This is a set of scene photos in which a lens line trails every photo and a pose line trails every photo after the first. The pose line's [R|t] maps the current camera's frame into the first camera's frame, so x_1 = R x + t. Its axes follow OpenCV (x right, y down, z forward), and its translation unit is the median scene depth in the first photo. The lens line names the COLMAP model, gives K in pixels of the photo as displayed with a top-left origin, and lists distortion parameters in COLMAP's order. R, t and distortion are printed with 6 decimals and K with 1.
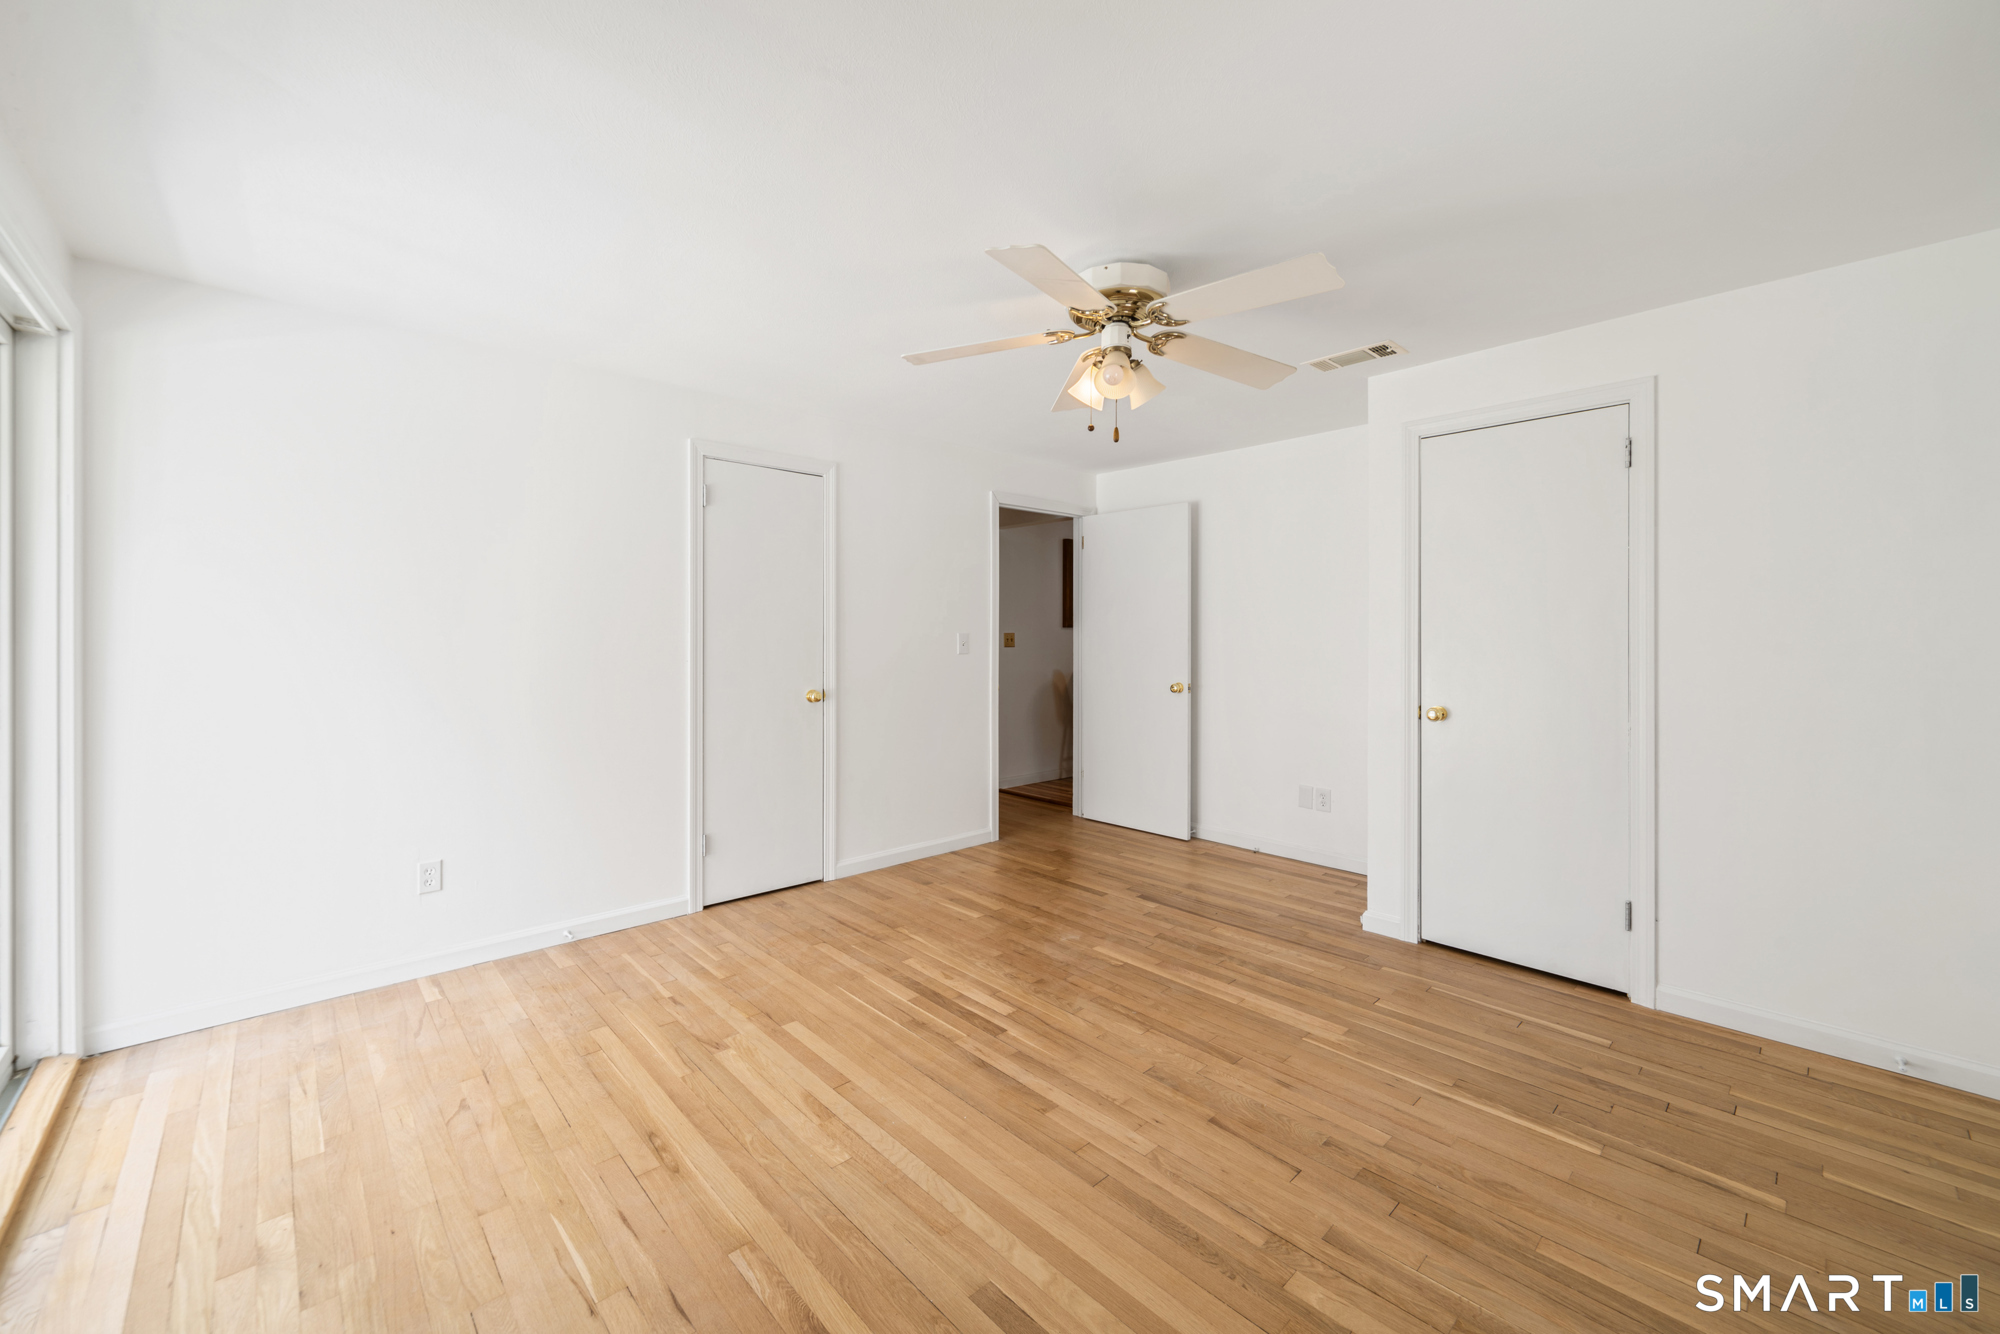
lens RADIAL K [[782.2, 0, 1000.2], [0, 782.2, 640.5], [0, 0, 1]] dist [-0.000239, 0.000454]
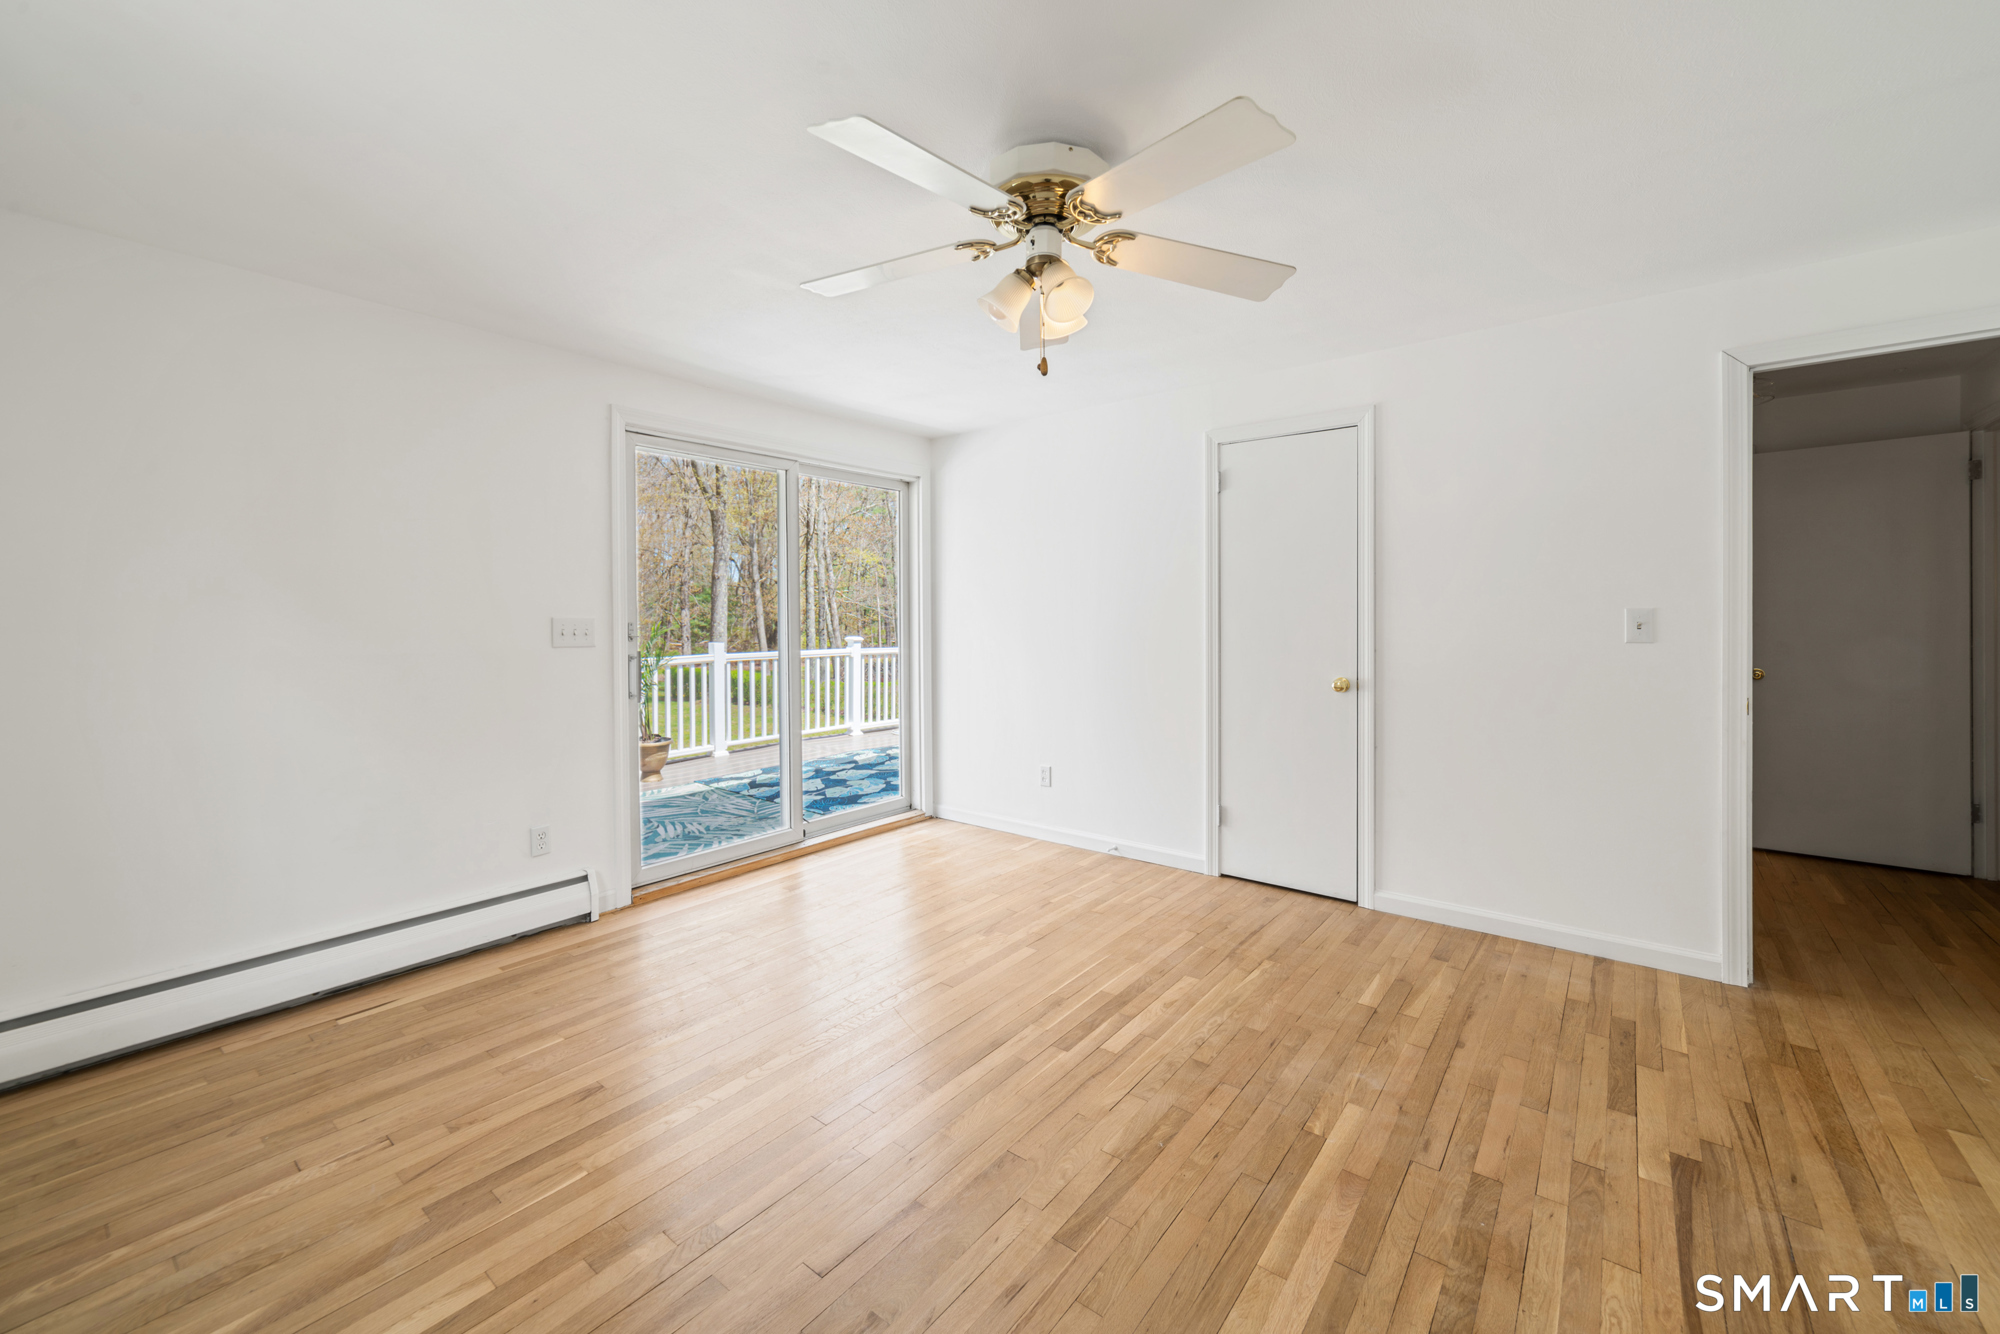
lens RADIAL K [[790.7, 0, 994.9], [0, 790.7, 626.1], [0, 0, 1]] dist [-0.000549, 0.000561]
pose [[0.146535, 0.007561, -0.989177, 0.825930], [0.001220, 0.999969, 0.007824, -0.001601], [0.989205, -0.002353, 0.146521, 0.719816]]
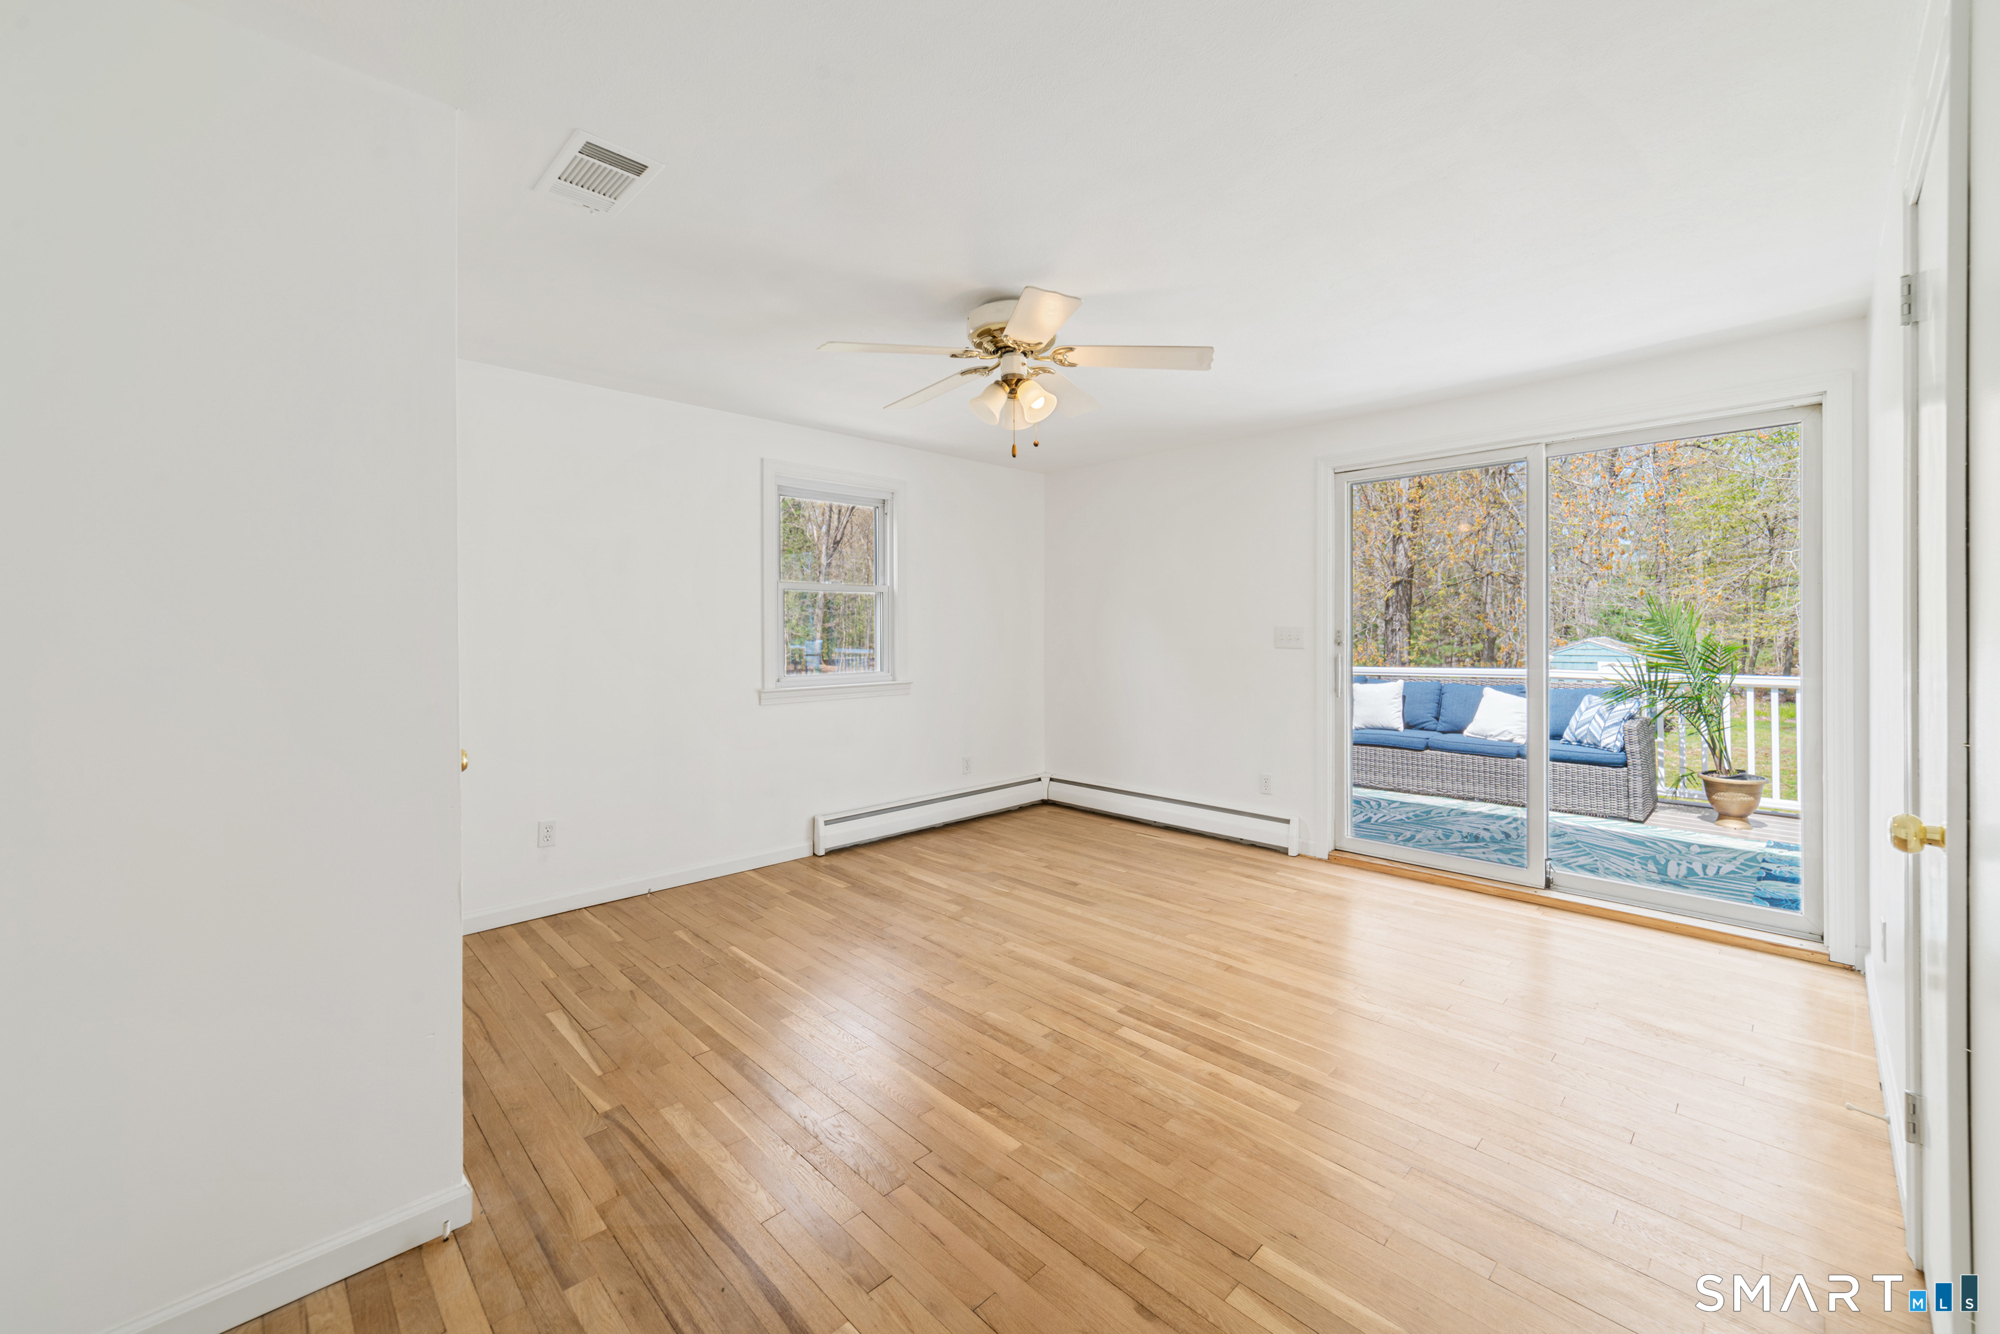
lens RADIAL K [[790.7, 0, 994.9], [0, 790.7, 626.1], [0, 0, 1]] dist [-0.000549, 0.000561]
pose [[-0.999851, 0.002949, -0.017018, 0.171029], [0.002929, 0.999995, 0.001184, -0.010000], [0.017021, 0.001134, -0.999854, 1.871780]]
